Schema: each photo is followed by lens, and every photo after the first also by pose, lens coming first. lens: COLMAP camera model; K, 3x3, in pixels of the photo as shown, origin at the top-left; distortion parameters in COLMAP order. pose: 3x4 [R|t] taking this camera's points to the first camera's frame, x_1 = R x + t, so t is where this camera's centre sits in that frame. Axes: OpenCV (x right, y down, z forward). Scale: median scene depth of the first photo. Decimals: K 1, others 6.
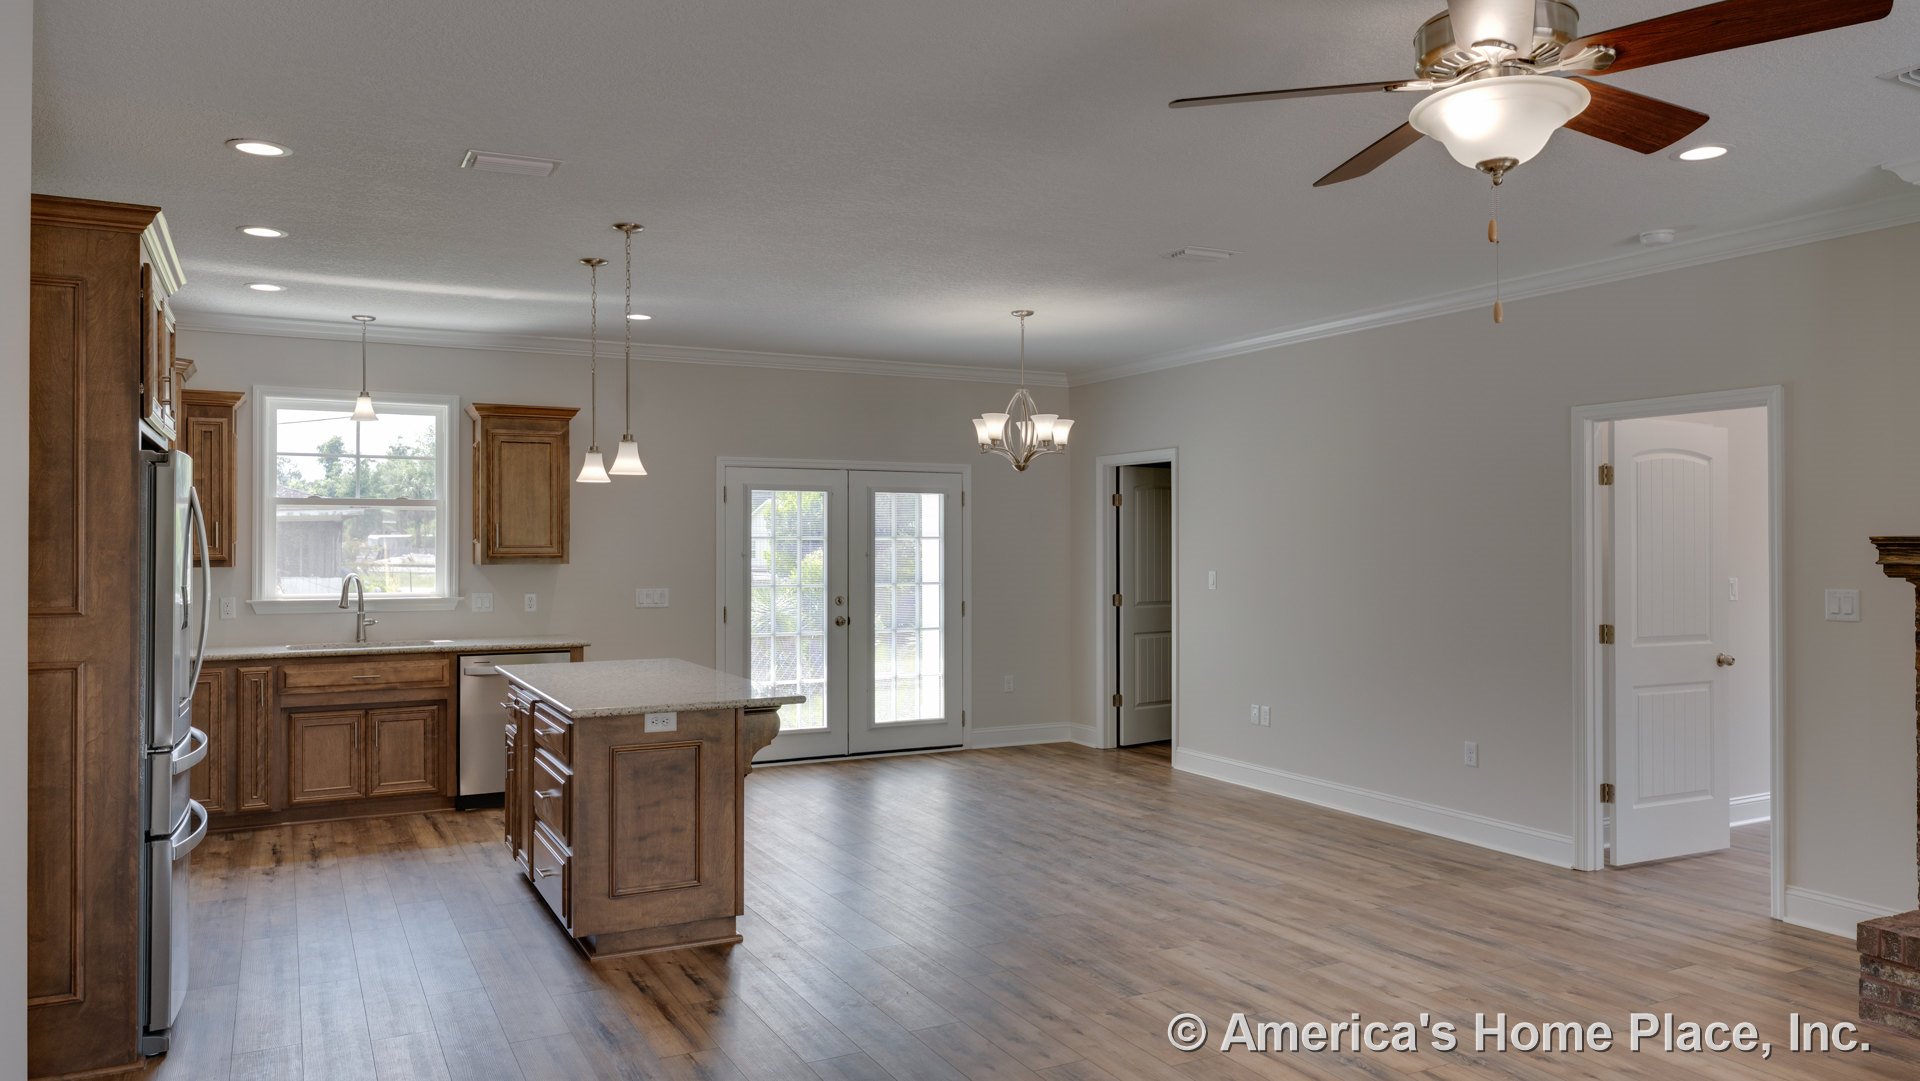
lens RADIAL K [[1325.6, 0, 969.5], [0, 1325.6, 528.2], [0, 0, 1]] dist [0.010857, -0.002236]
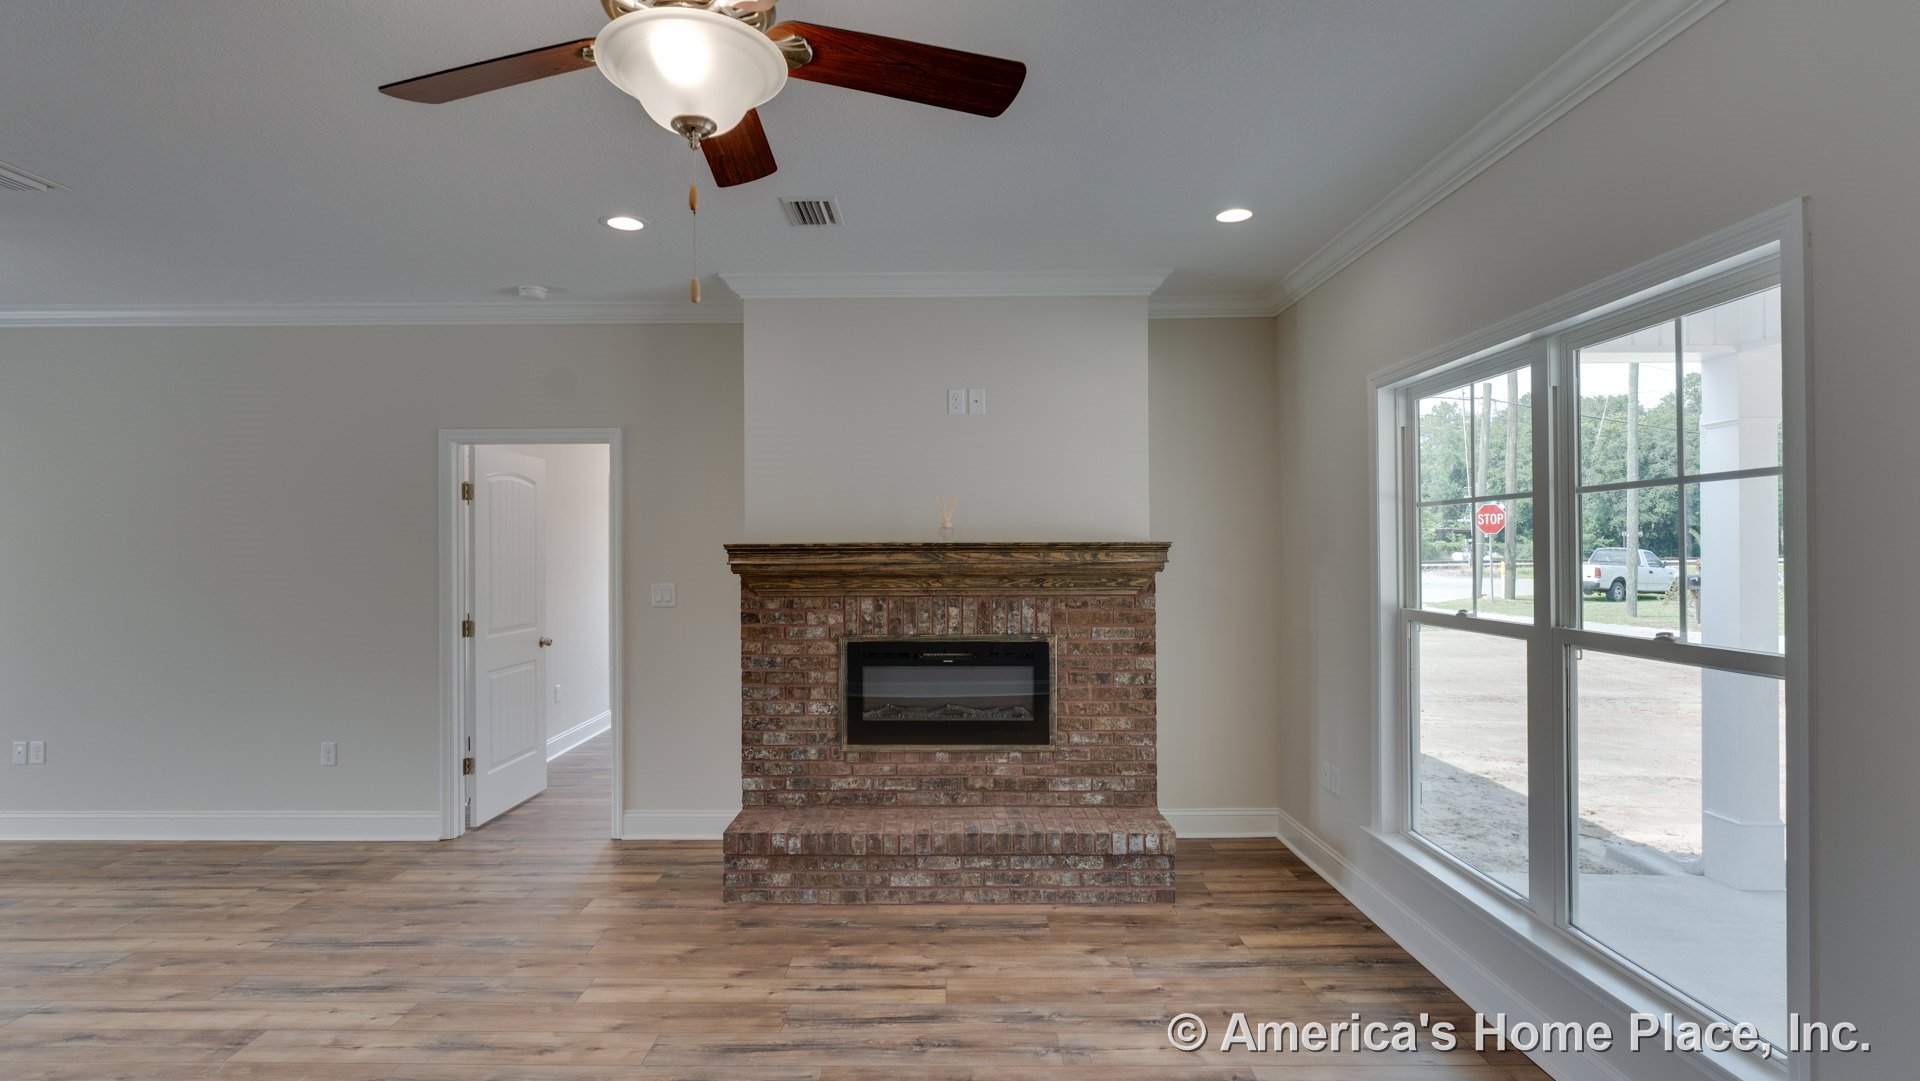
lens RADIAL K [[934.0, 0, 943.3], [0, 934.0, 545.8], [0, 0, 1]] dist [0.003355, -0.000722]
pose [[0.481342, 0.001749, 0.876531, -0.038270], [-0.005939, 0.999982, 0.001267, 0.004230], [-0.876513, -0.005816, 0.481344, 0.271340]]
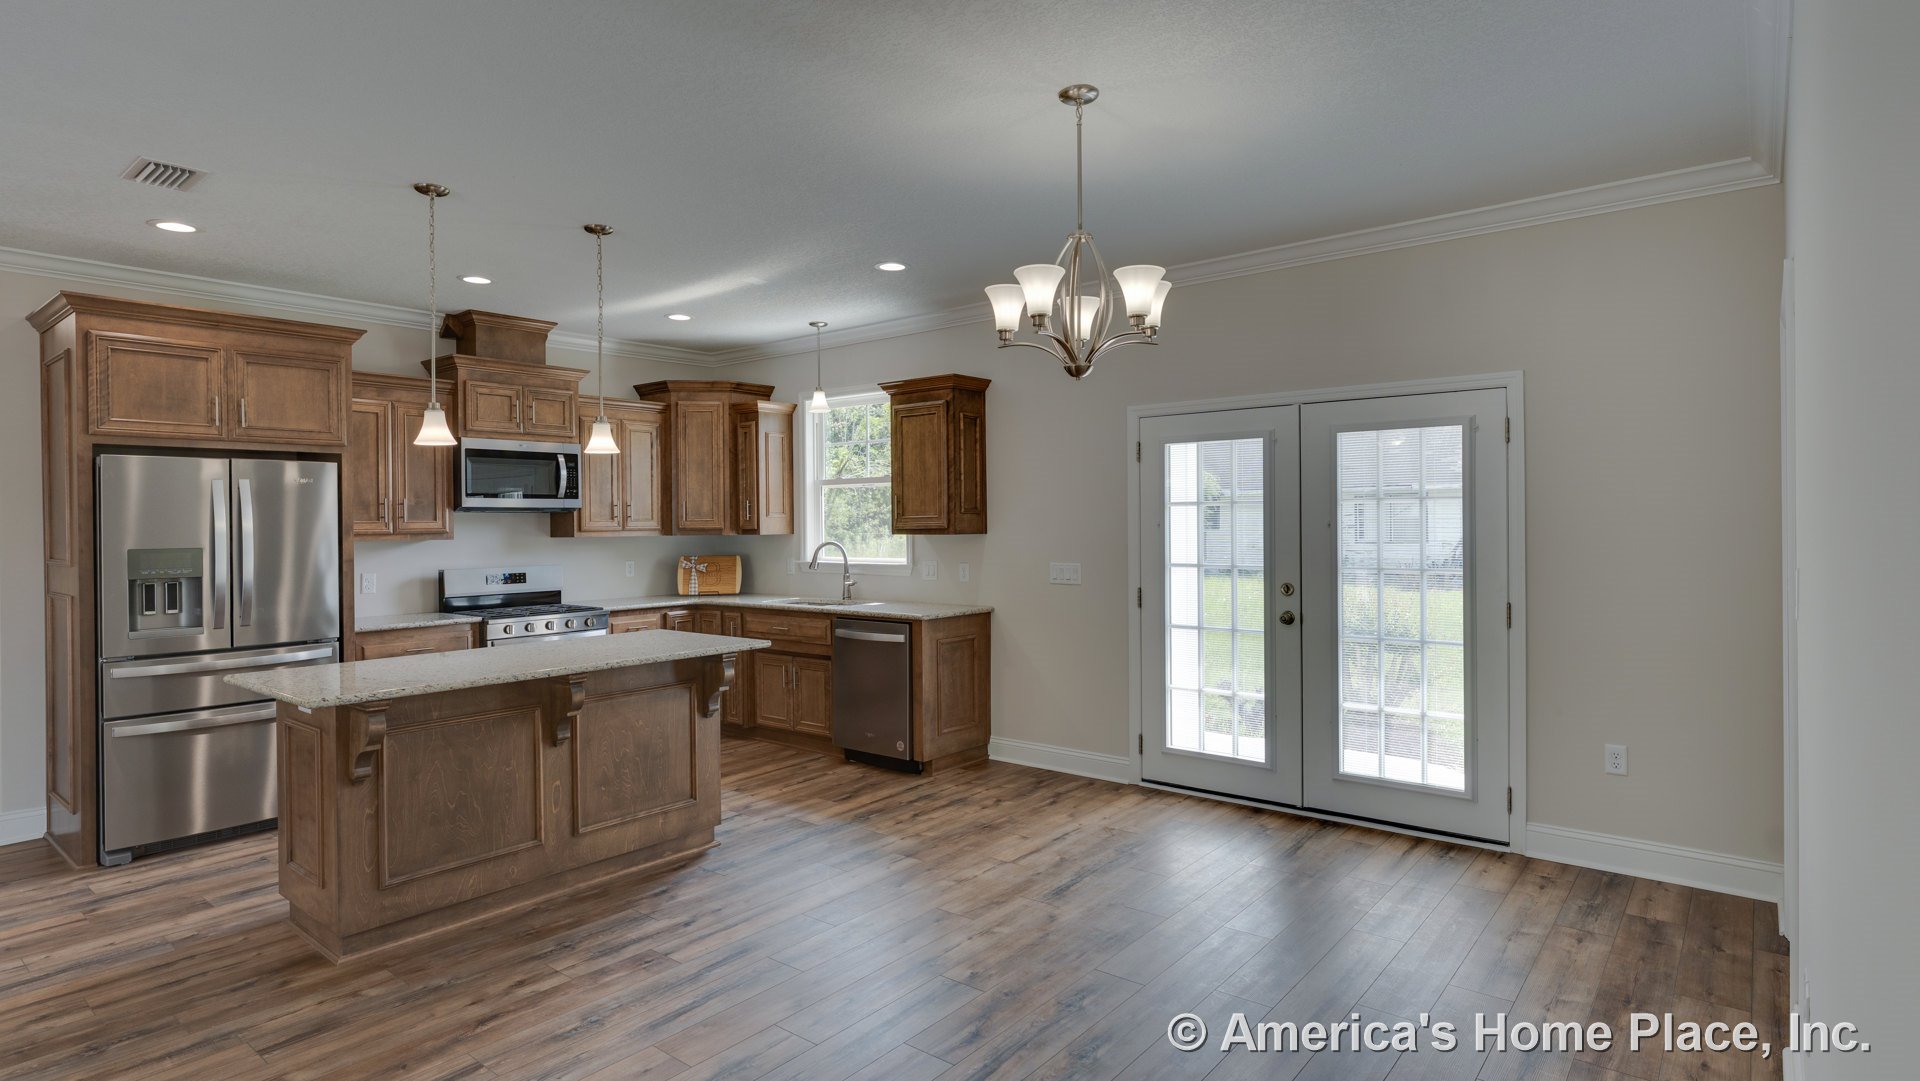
lens RADIAL K [[1004.2, 0, 938.7], [0, 1004.2, 527.2], [0, 0, 1]] dist [0.004974, -0.001190]
pose [[0.379006, 0.000131, -0.925394, 0.546269], [0.019941, 0.999767, 0.008309, 0.022135], [0.925179, -0.021603, 0.378915, 1.034316]]
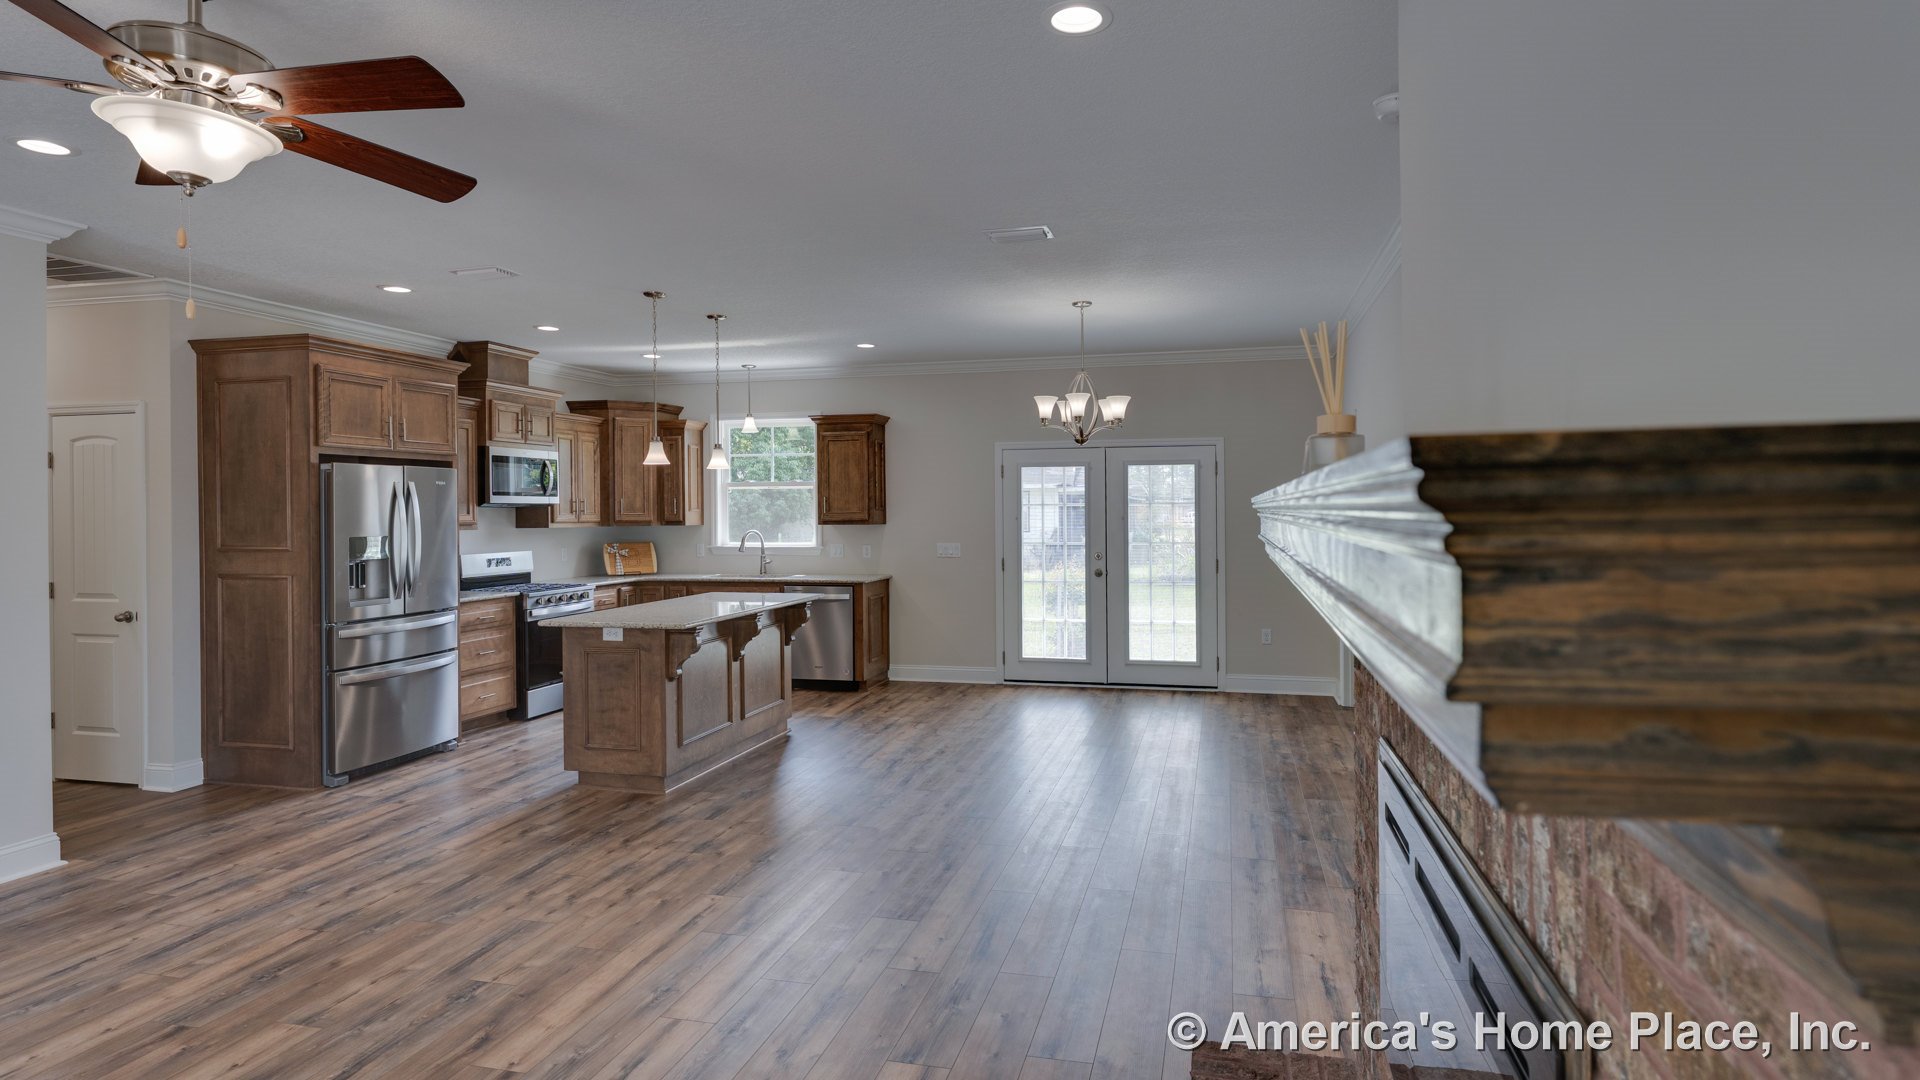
lens RADIAL K [[1004.2, 0, 953.5], [0, 1004.2, 510.9], [0, 0, 1]] dist [0.004974, -0.001190]
pose [[0.739912, -0.004924, -0.672685, 0.697065], [0.014043, 0.999868, 0.008128, 0.006937], [0.672557, -0.015461, 0.739884, 0.388804]]
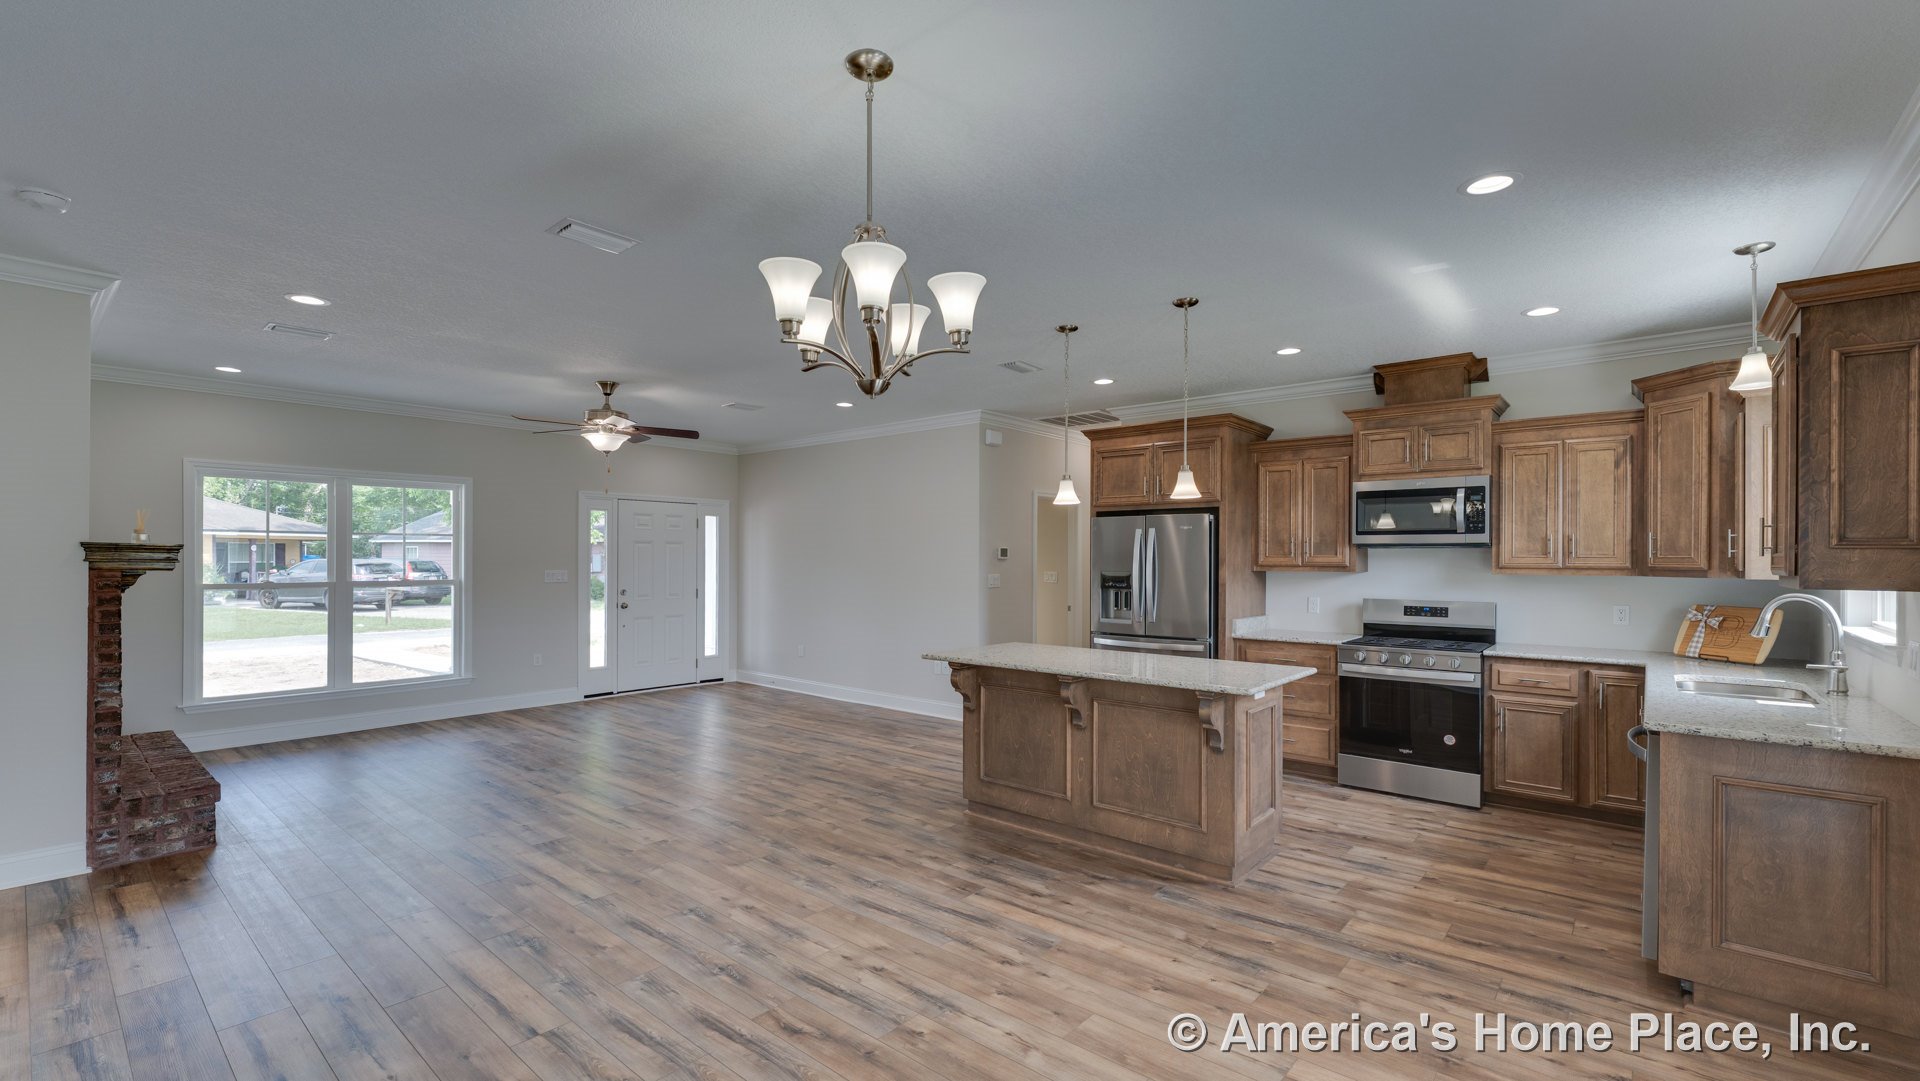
lens RADIAL K [[784.6, 0, 952.5], [0, 784.6, 556.7], [0, 0, 1]] dist [0.010745, -0.002238]
pose [[-0.927066, -0.004297, -0.374874, 0.159693], [0.000125, 0.999931, -0.011772, 0.026337], [0.374898, -0.010961, -0.927001, 1.689835]]
